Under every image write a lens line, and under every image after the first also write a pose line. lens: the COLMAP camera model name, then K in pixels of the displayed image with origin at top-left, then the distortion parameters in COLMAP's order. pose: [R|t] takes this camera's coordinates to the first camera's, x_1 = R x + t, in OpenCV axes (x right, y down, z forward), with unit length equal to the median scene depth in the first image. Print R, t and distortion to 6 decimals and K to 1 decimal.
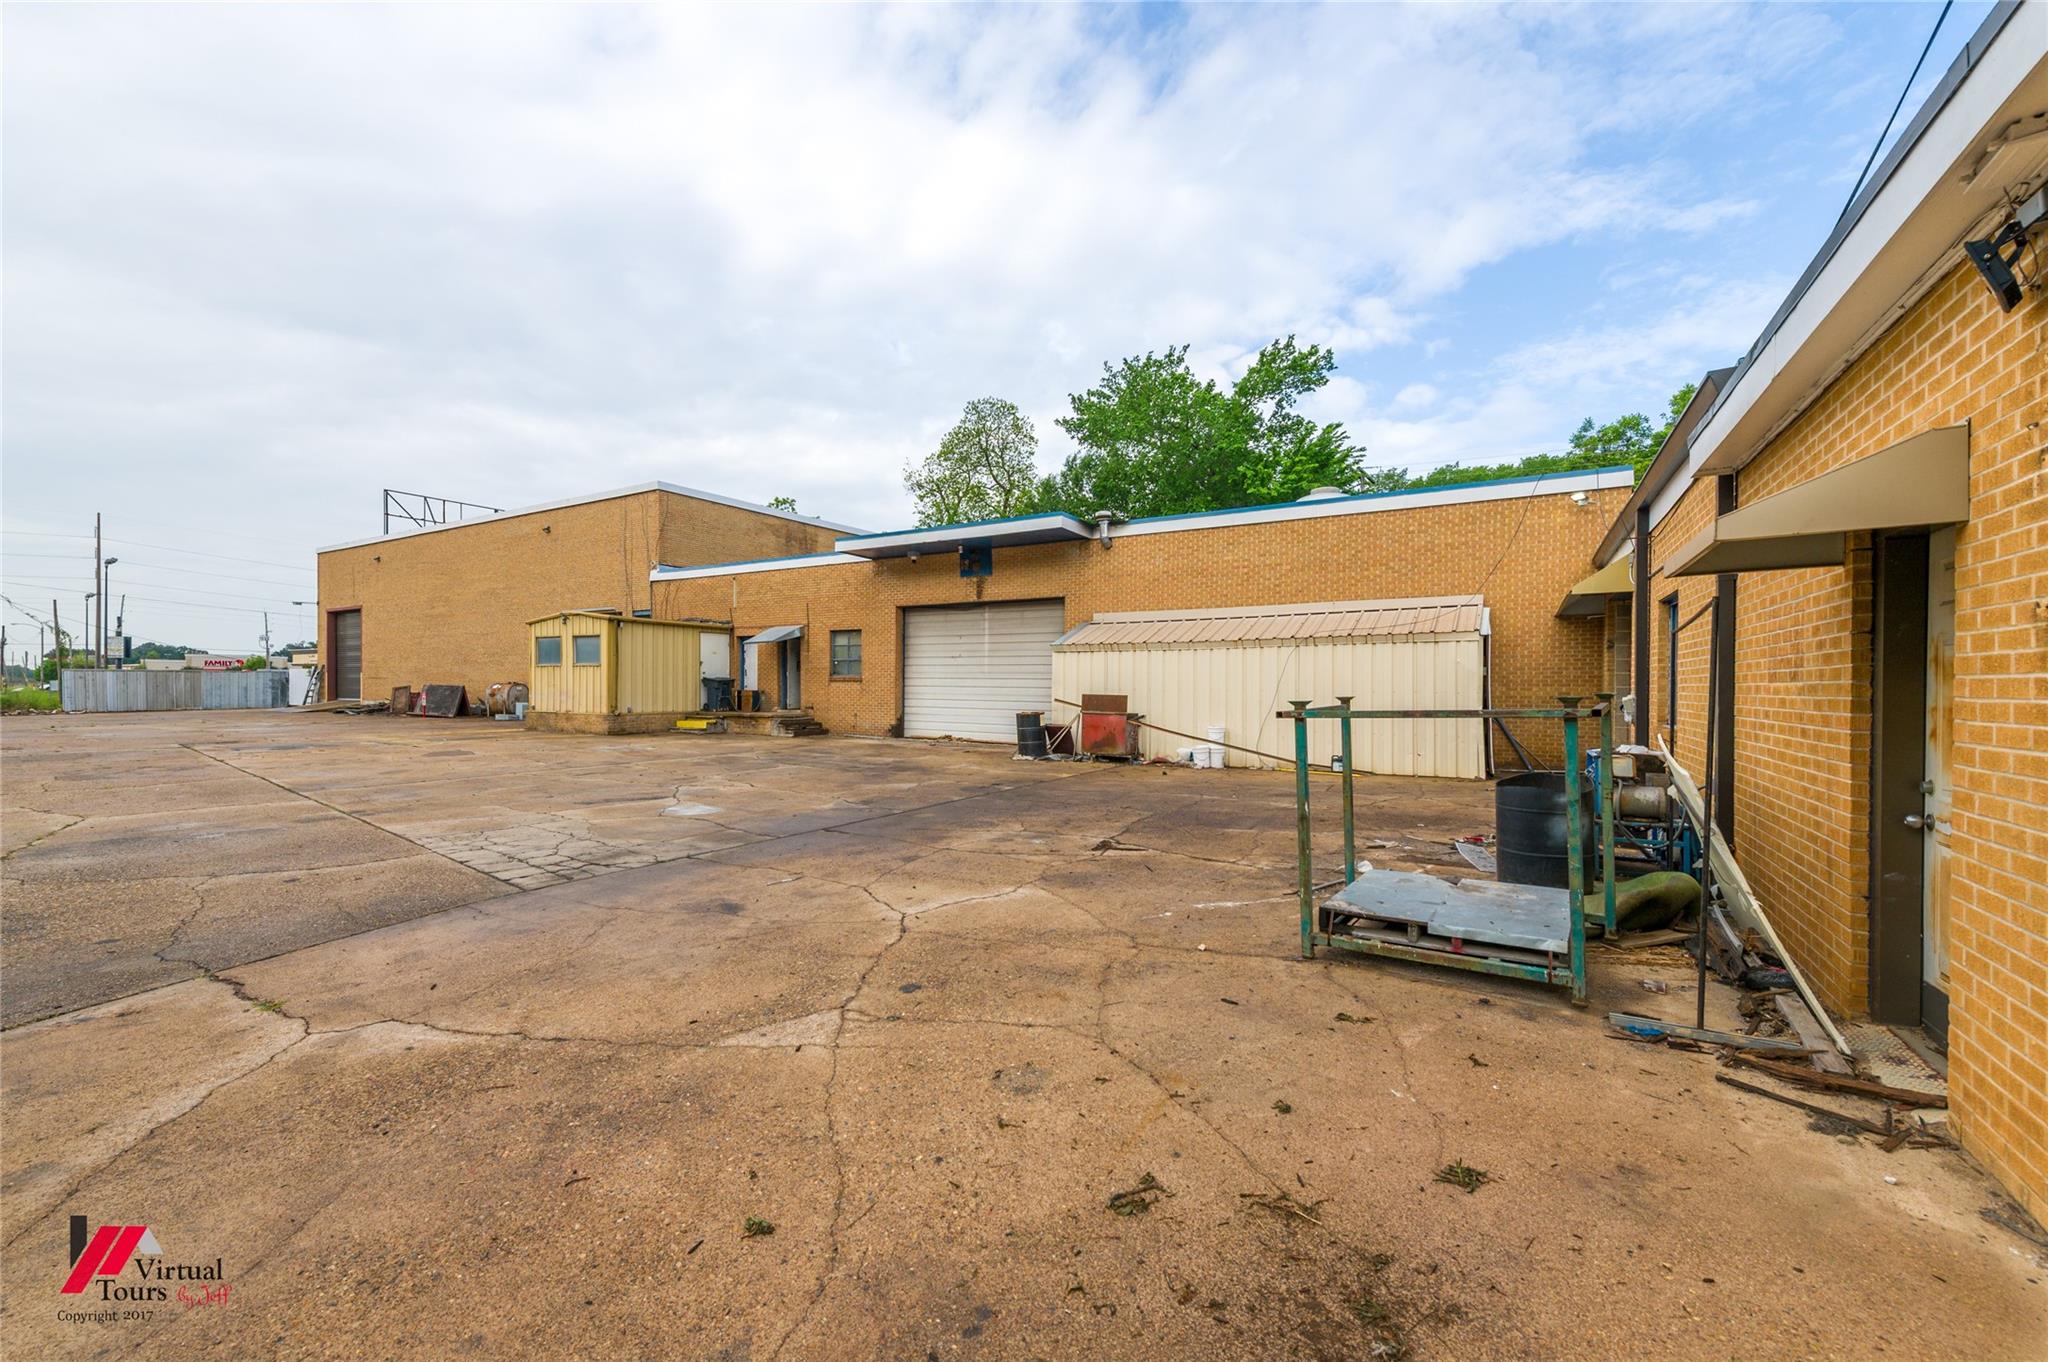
lens RADIAL K [[802.1, 0, 1029.5], [0, 802.1, 700.3], [0, 0, 1]] dist [0.013848, -0.000749]
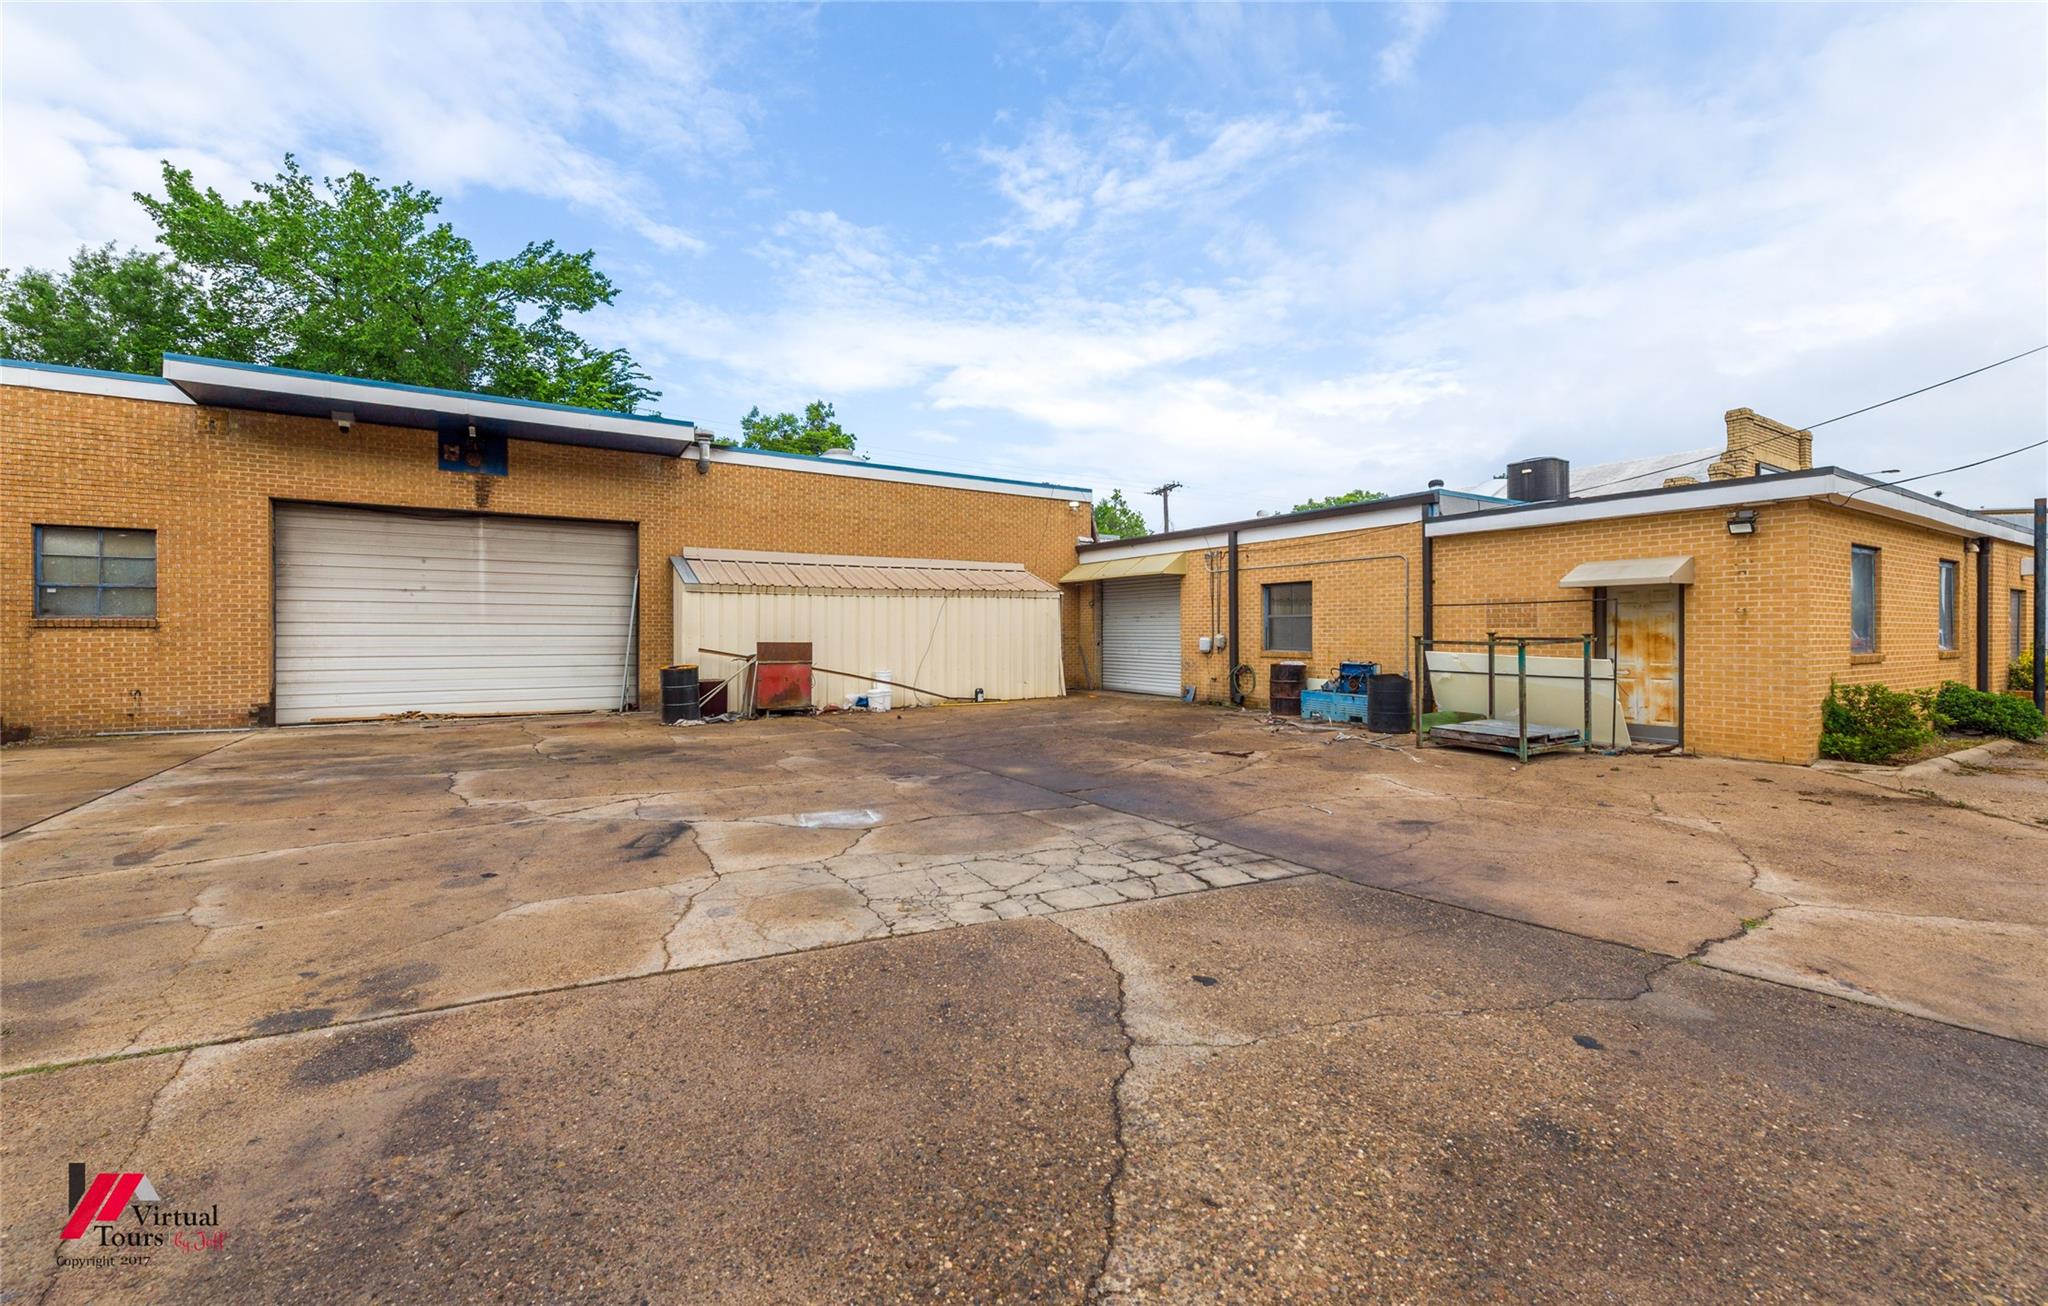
lens RADIAL K [[800.8, 0, 1024.0], [0, 800.8, 653.0], [0, 0, 1]] dist [0.012887, 0.000175]
pose [[0.454703, -0.030266, 0.890129, -0.482768], [0.021831, 0.999501, 0.022833, -0.007783], [-0.890375, 0.009051, 0.455137, 0.282575]]
